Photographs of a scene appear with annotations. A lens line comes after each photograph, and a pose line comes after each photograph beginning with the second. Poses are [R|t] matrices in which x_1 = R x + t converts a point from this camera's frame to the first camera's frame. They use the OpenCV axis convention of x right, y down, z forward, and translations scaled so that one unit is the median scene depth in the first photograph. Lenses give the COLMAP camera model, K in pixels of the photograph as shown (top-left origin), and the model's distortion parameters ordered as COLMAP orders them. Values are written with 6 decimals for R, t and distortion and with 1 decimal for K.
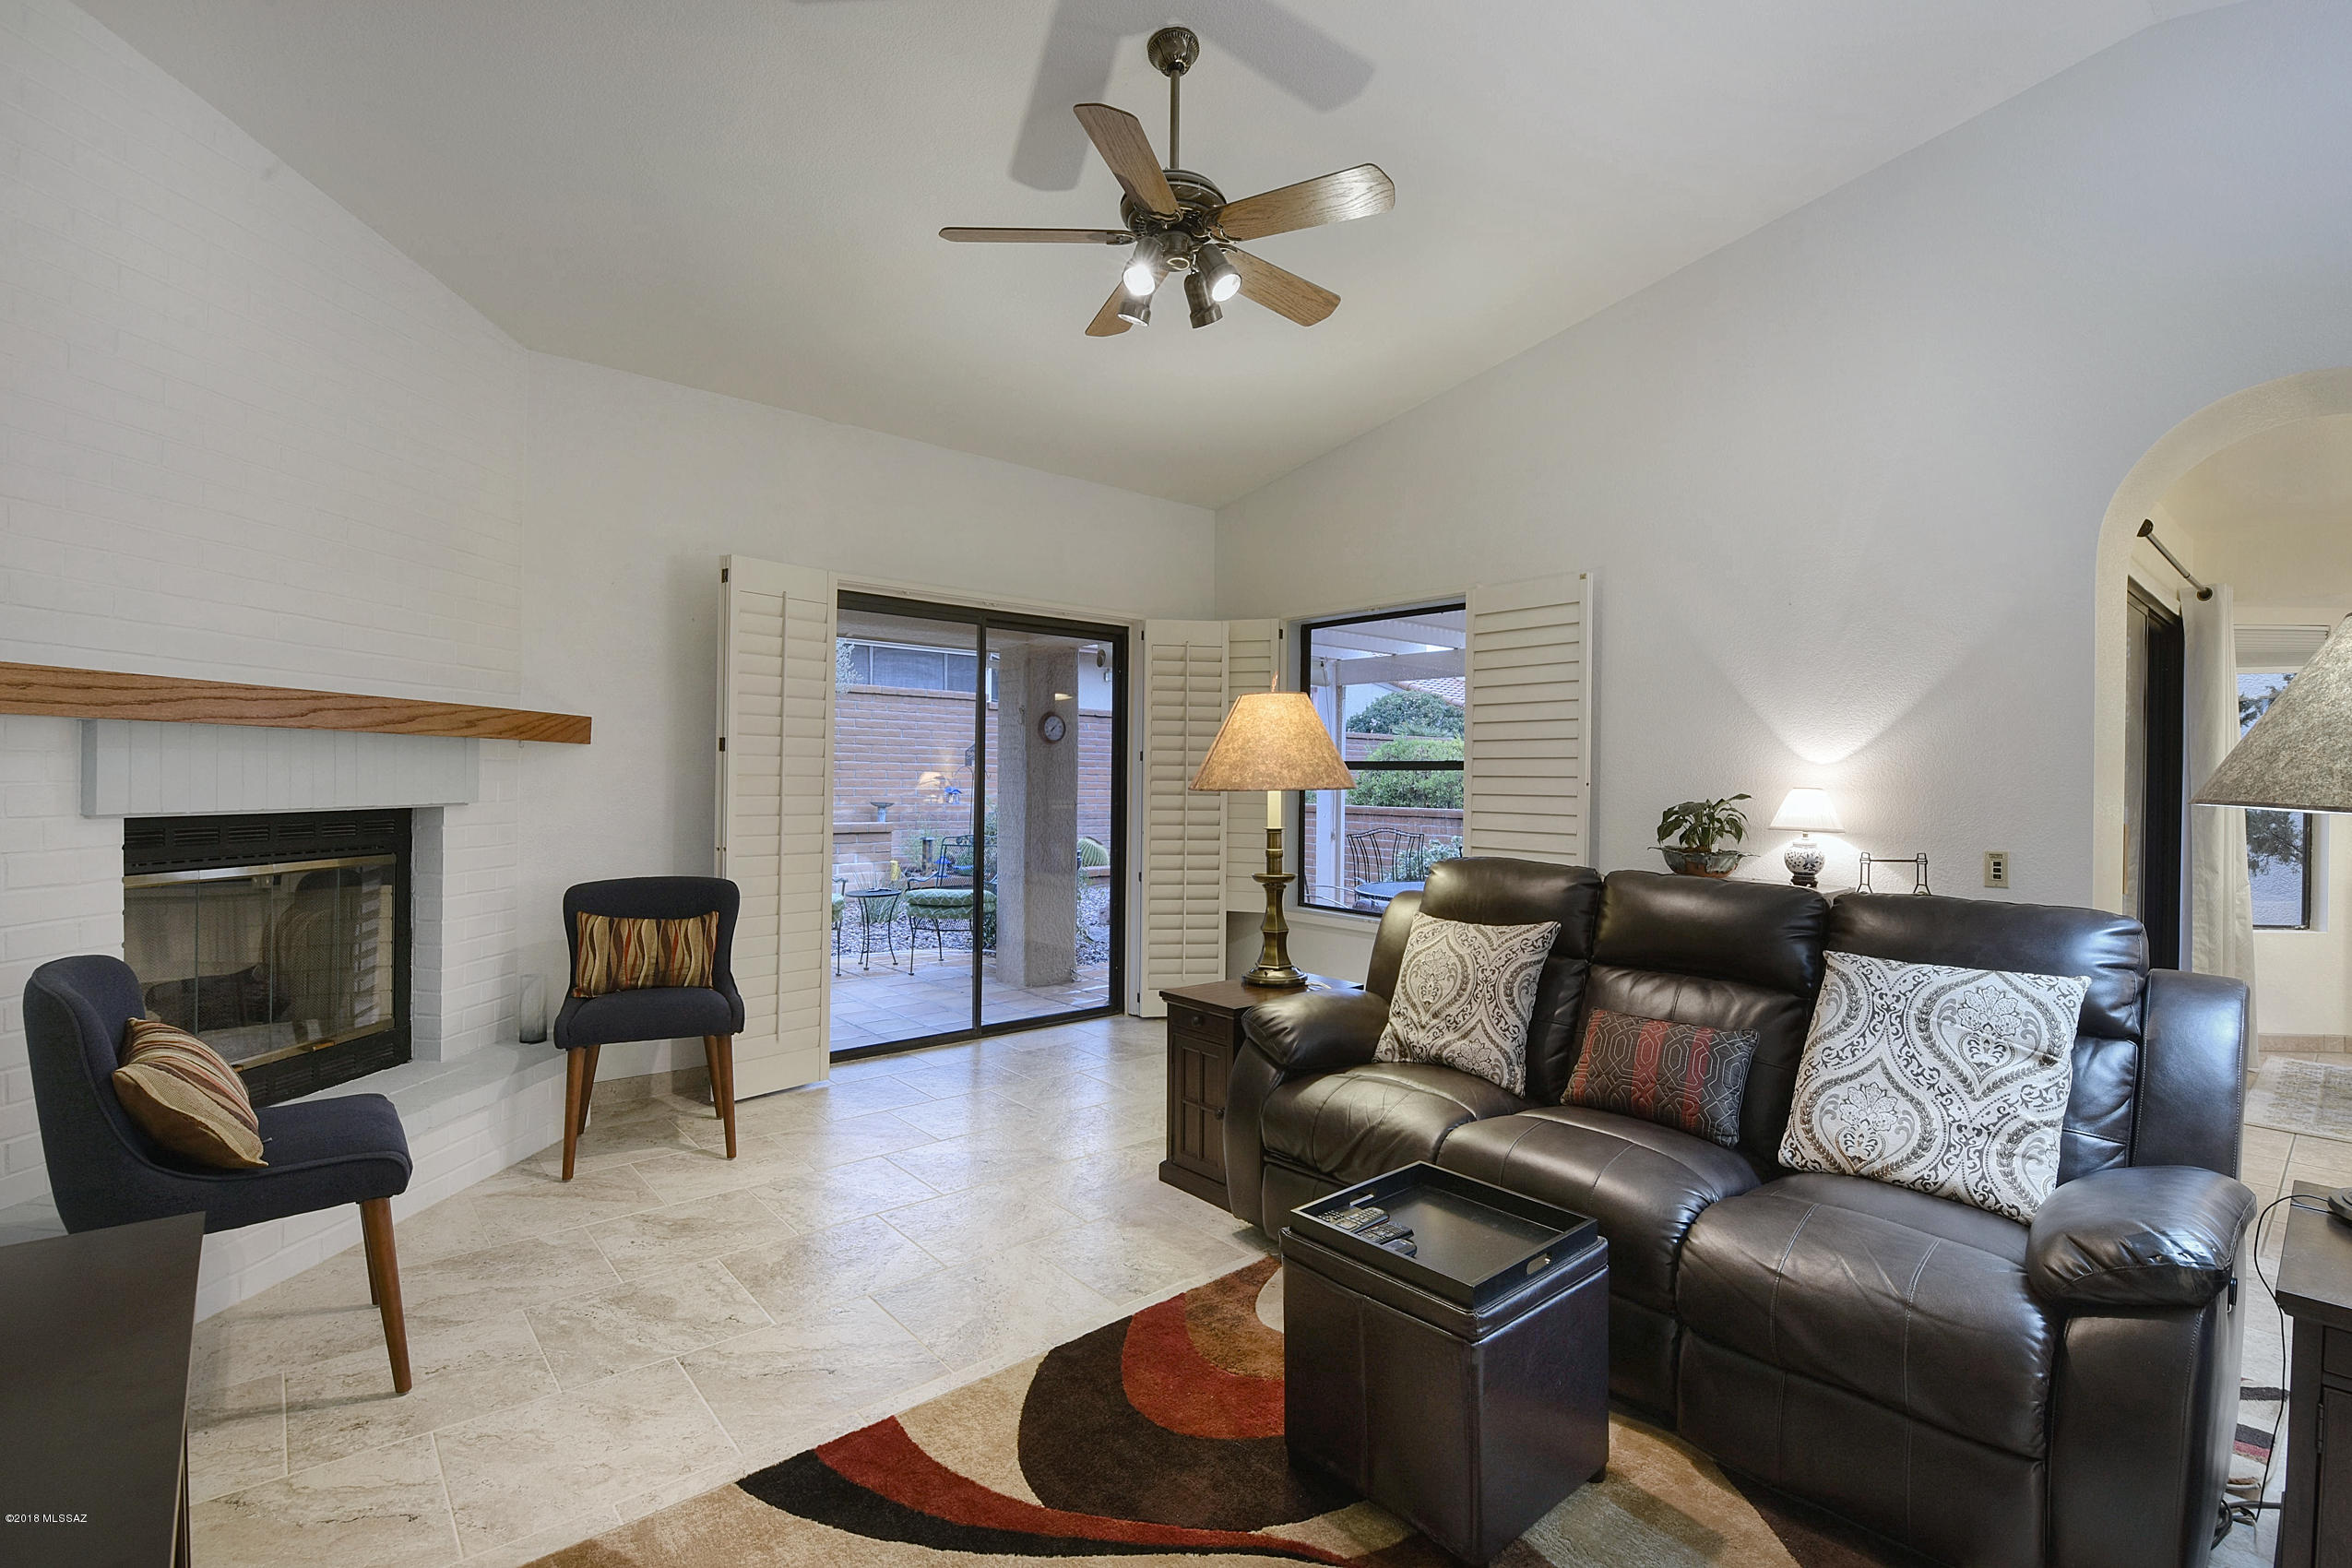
lens RADIAL K [[1041.4, 0, 1105.8], [0, 1041.4, 765.4], [0, 0, 1]] dist [-0.007984, -0.005435]
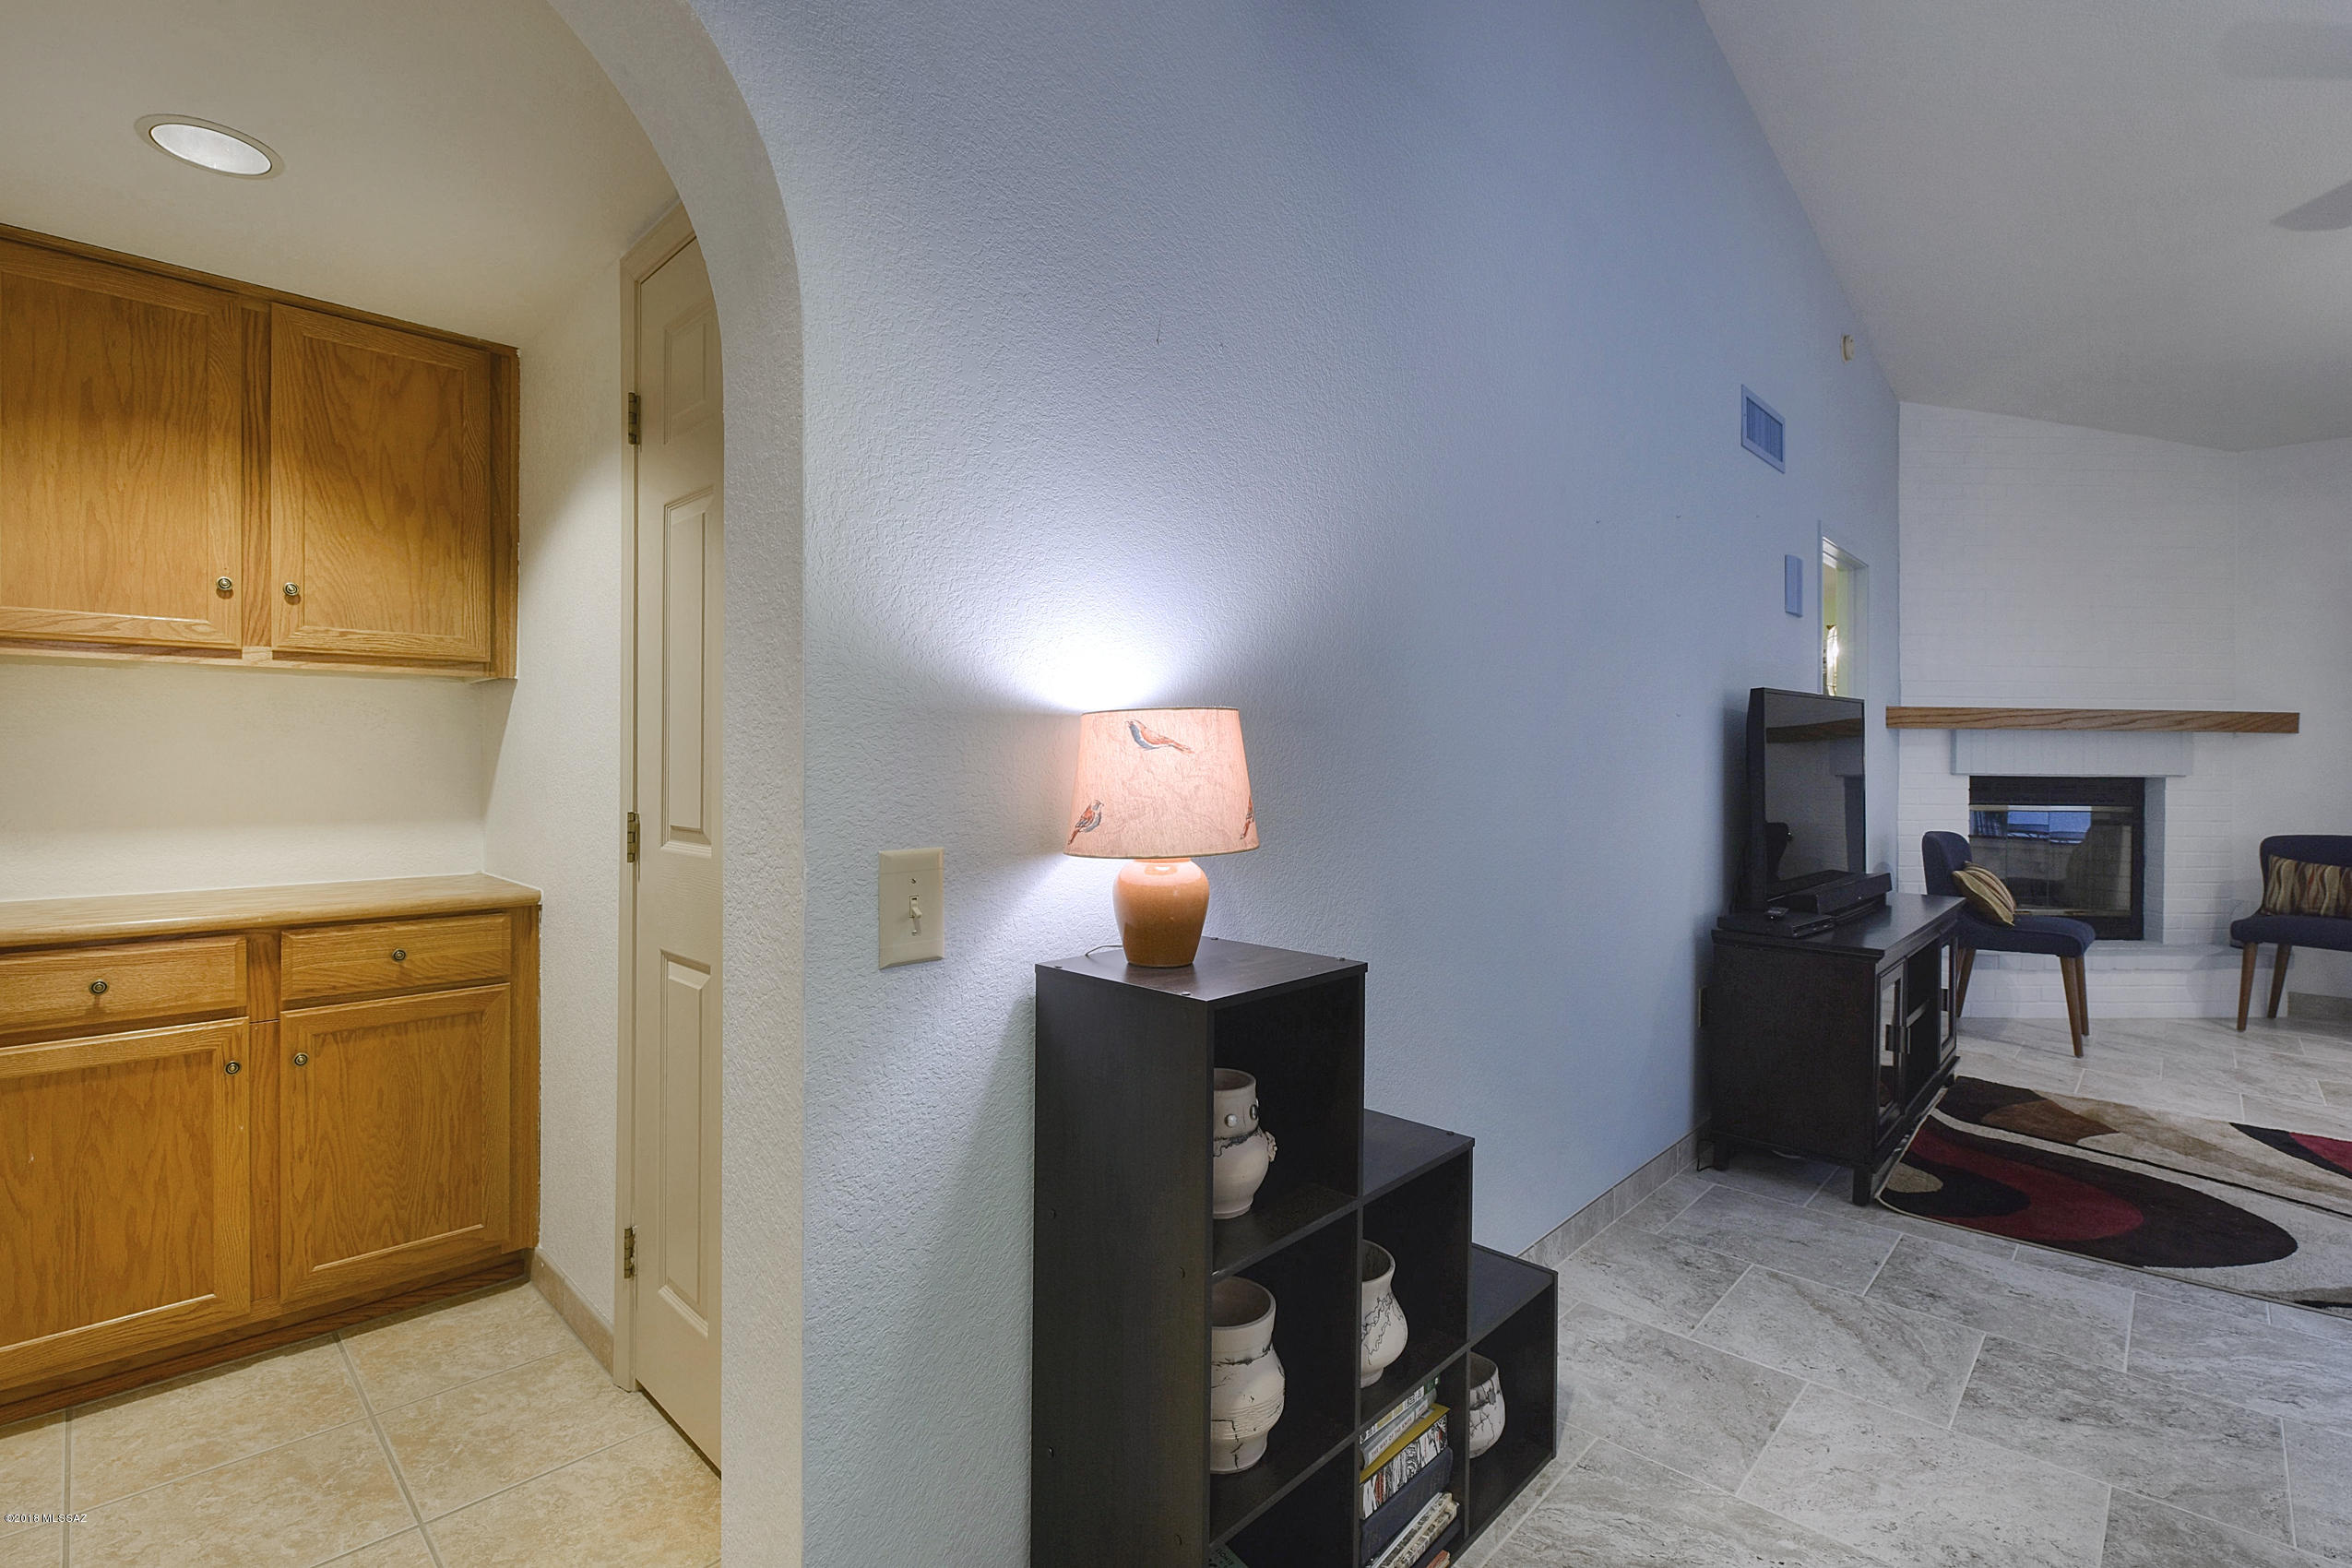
lens RADIAL K [[1041.4, 0, 1257.4], [0, 1041.4, 780.1], [0, 0, 1]] dist [-0.007984, -0.005435]
pose [[0.126633, 0.002730, -0.991946, 0.811334], [0.002103, 0.999993, 0.003021, 0.042063], [0.991947, -0.002468, 0.126626, -0.609489]]
